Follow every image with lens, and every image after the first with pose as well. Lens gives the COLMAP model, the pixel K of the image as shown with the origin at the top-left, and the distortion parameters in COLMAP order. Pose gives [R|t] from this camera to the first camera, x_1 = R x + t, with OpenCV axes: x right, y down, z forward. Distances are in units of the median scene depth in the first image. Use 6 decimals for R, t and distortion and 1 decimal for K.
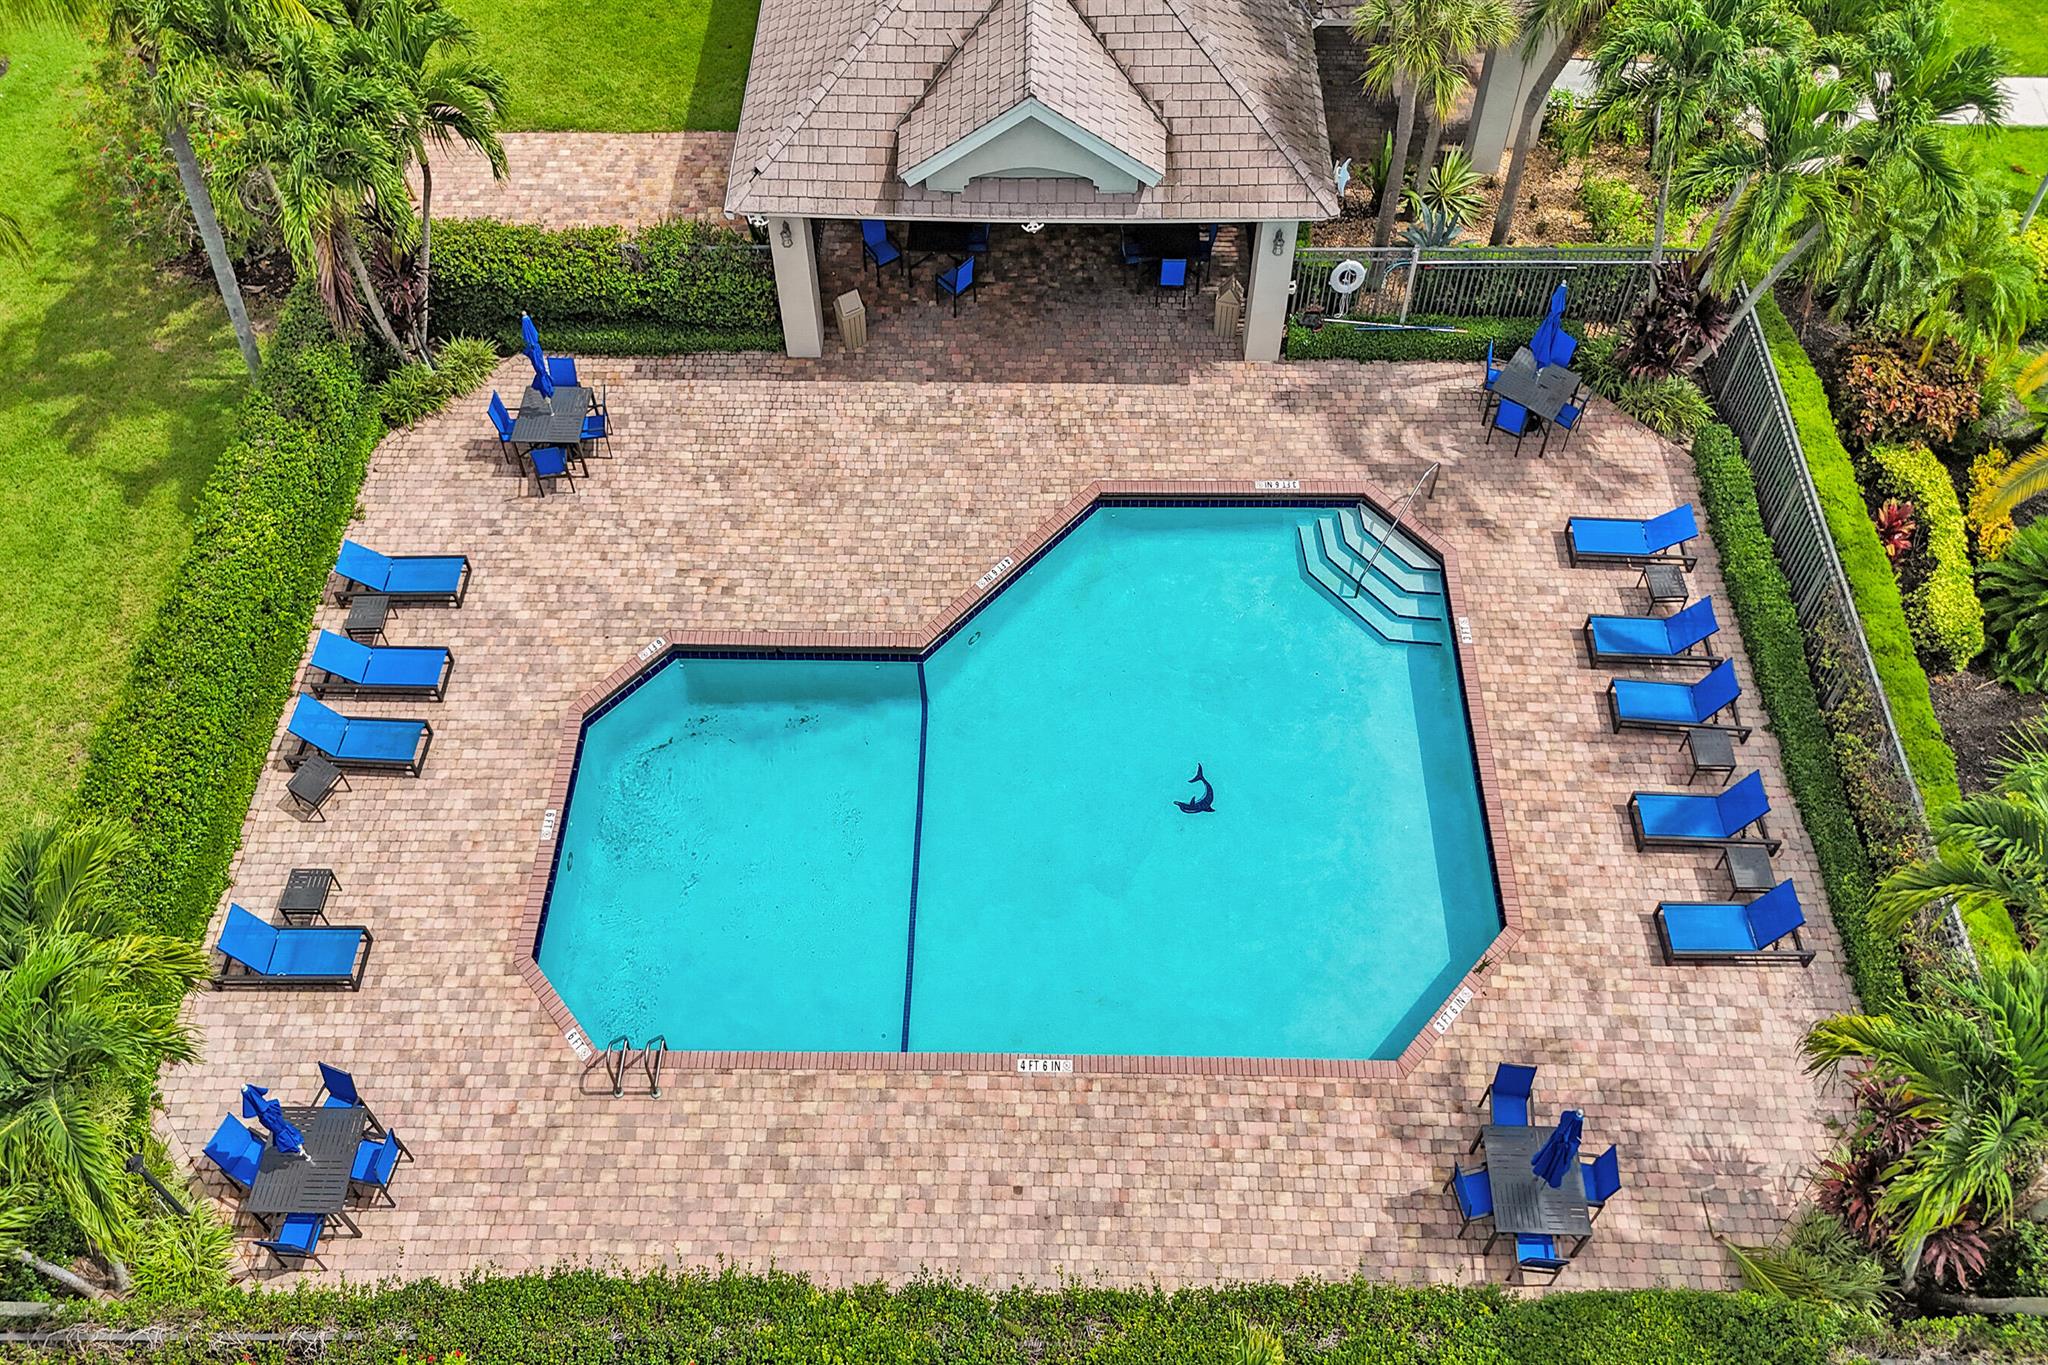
lens RADIAL K [[1835.7, 0, 1043.3], [0, 1835.7, 680.1], [0, 0, 1]] dist [0.090264, -0.007011]
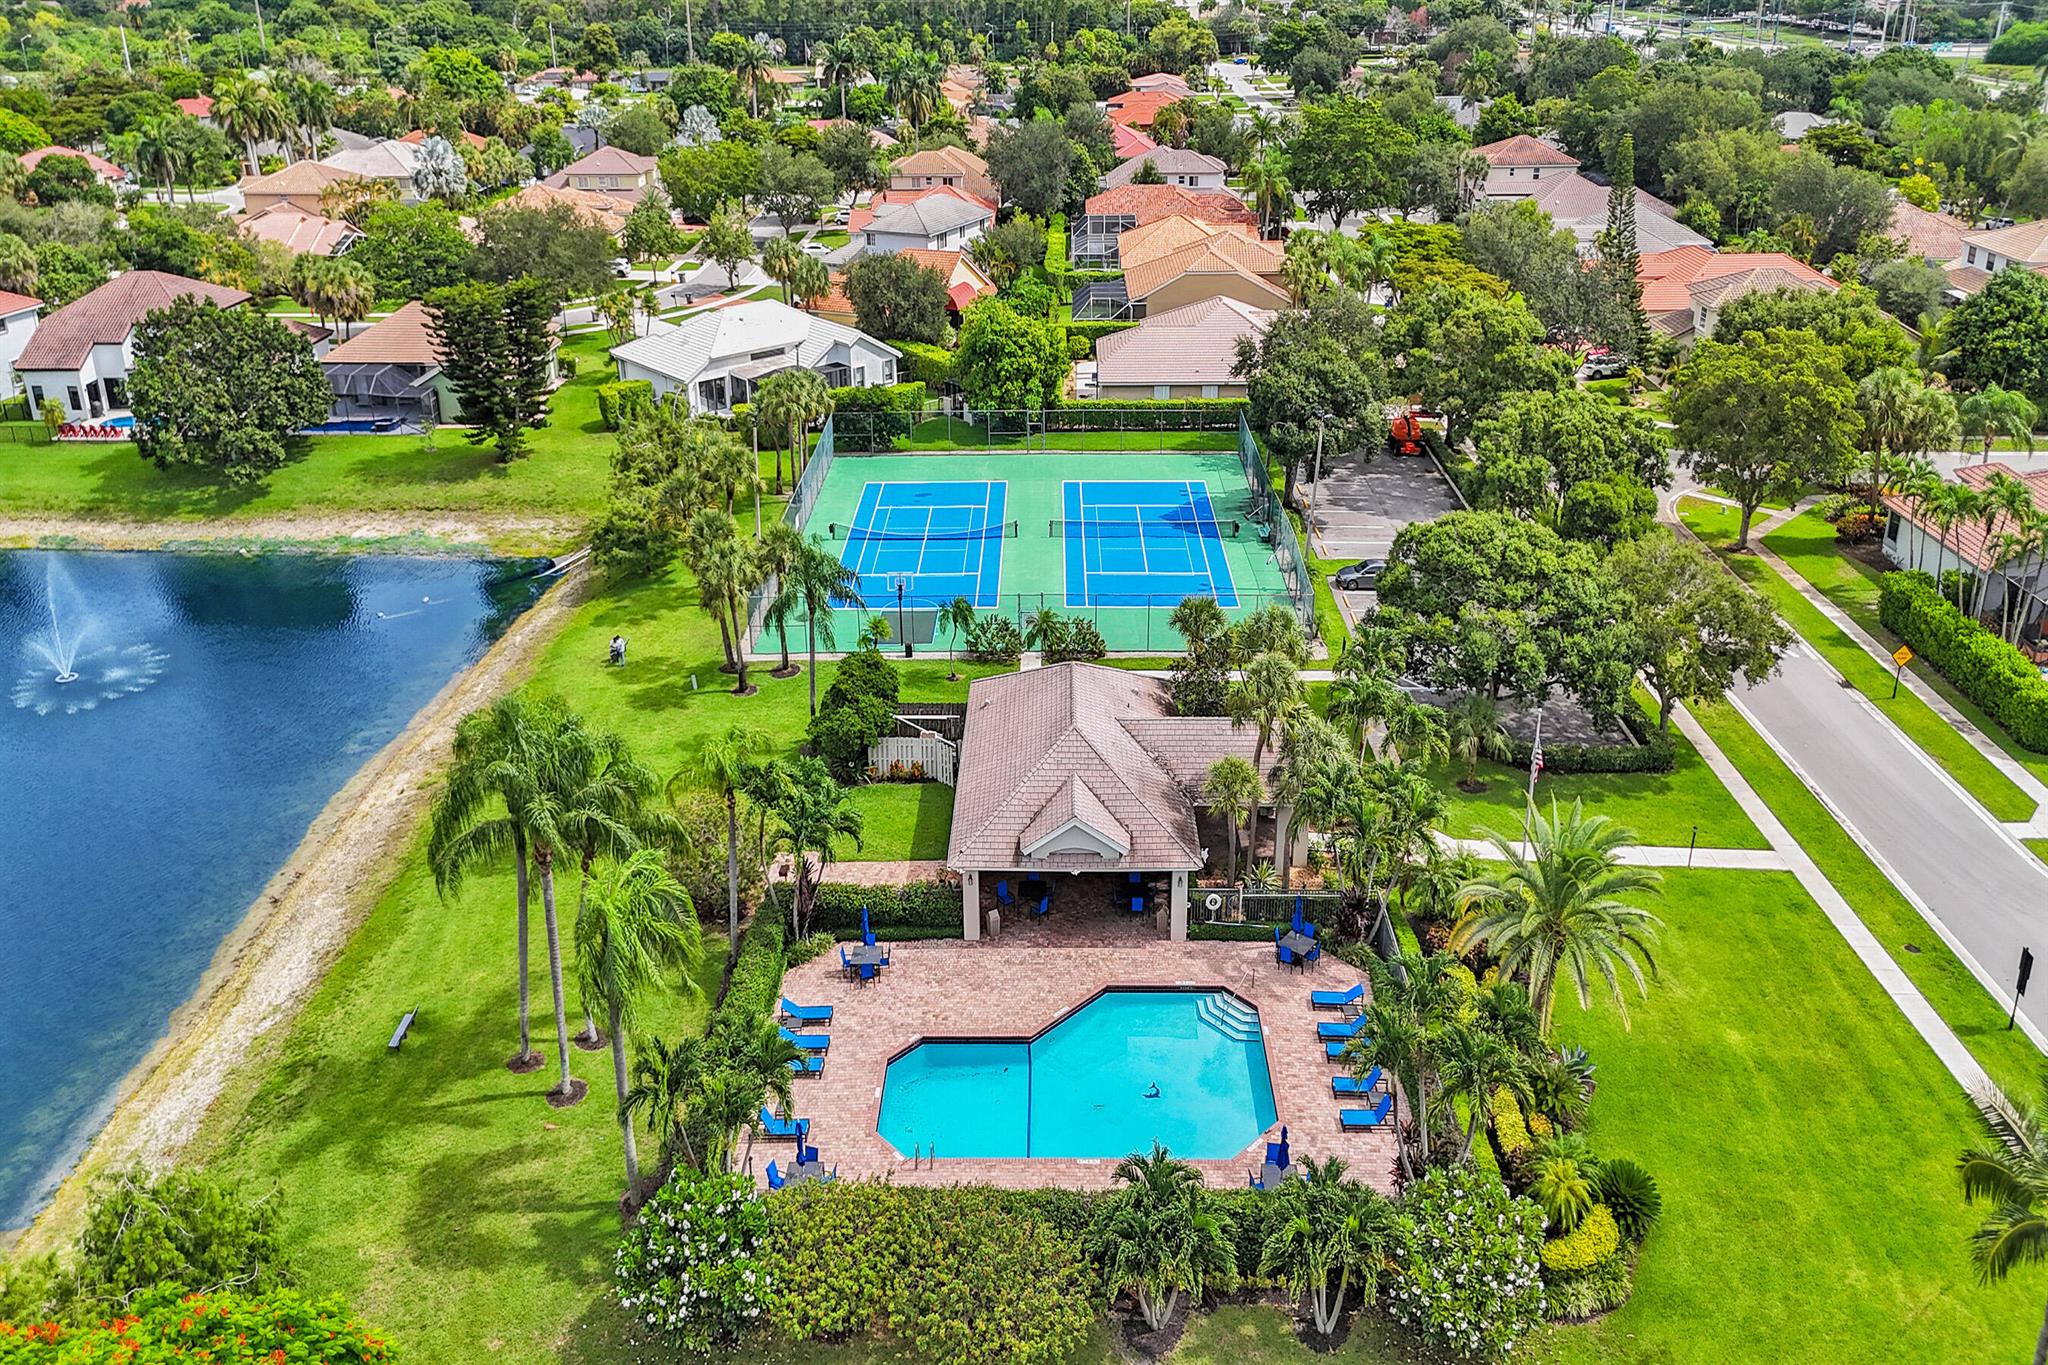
lens RADIAL K [[1835.7, 0, 1043.3], [0, 1835.7, 680.1], [0, 0, 1]] dist [0.090264, -0.007011]
pose [[0.999975, -0.006941, -0.001235, -0.041665], [0.005464, 0.873668, -0.486492, 0.670970], [0.004456, 0.486473, 0.873684, -1.158578]]
